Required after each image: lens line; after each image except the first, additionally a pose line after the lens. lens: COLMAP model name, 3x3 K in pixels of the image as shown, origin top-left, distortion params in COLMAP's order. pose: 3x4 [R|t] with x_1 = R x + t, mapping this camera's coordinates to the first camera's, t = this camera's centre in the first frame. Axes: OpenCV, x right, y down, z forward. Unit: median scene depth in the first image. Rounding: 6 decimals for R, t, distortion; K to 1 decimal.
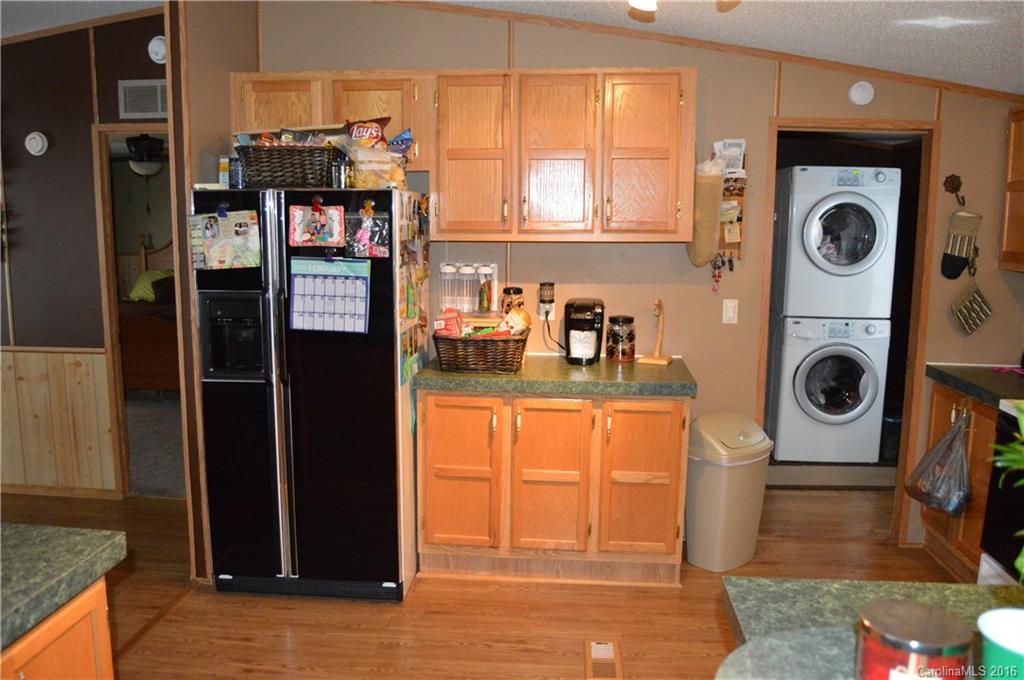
lens RADIAL K [[813.4, 0, 510.8], [0, 813.4, 341.7], [0, 0, 1]] dist [-0.098797, 0.036313]
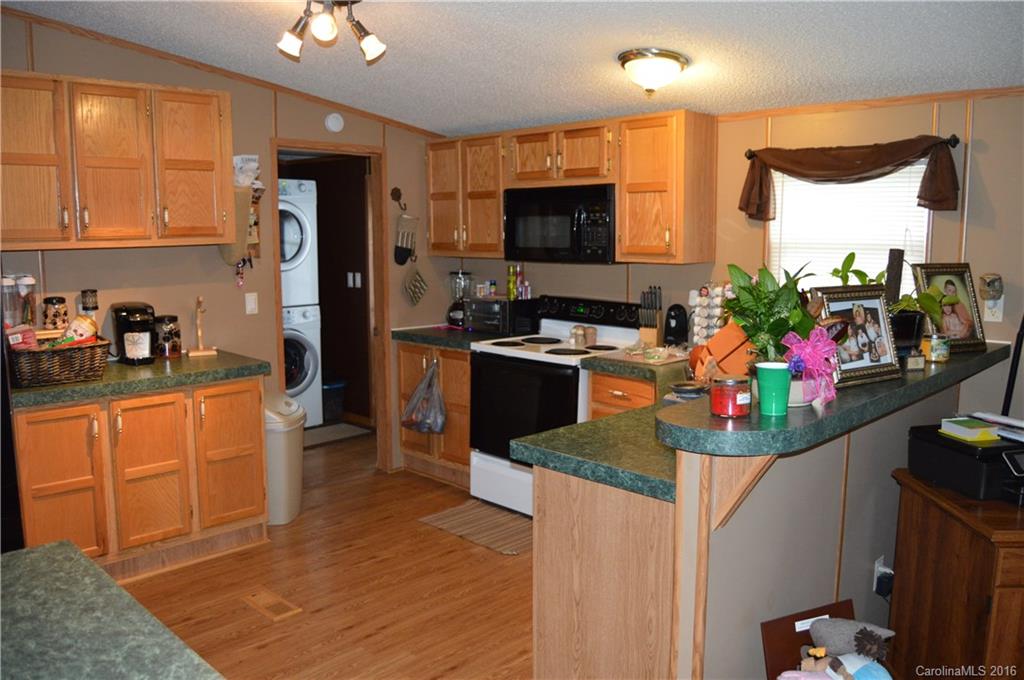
lens RADIAL K [[813.4, 0, 513.9], [0, 813.4, 340.4], [0, 0, 1]] dist [-0.098797, 0.036313]
pose [[0.637043, -0.111786, 0.762679, -0.412026], [0.120532, 0.991704, 0.044678, 0.009869], [-0.761346, 0.063465, 0.645232, -0.029410]]
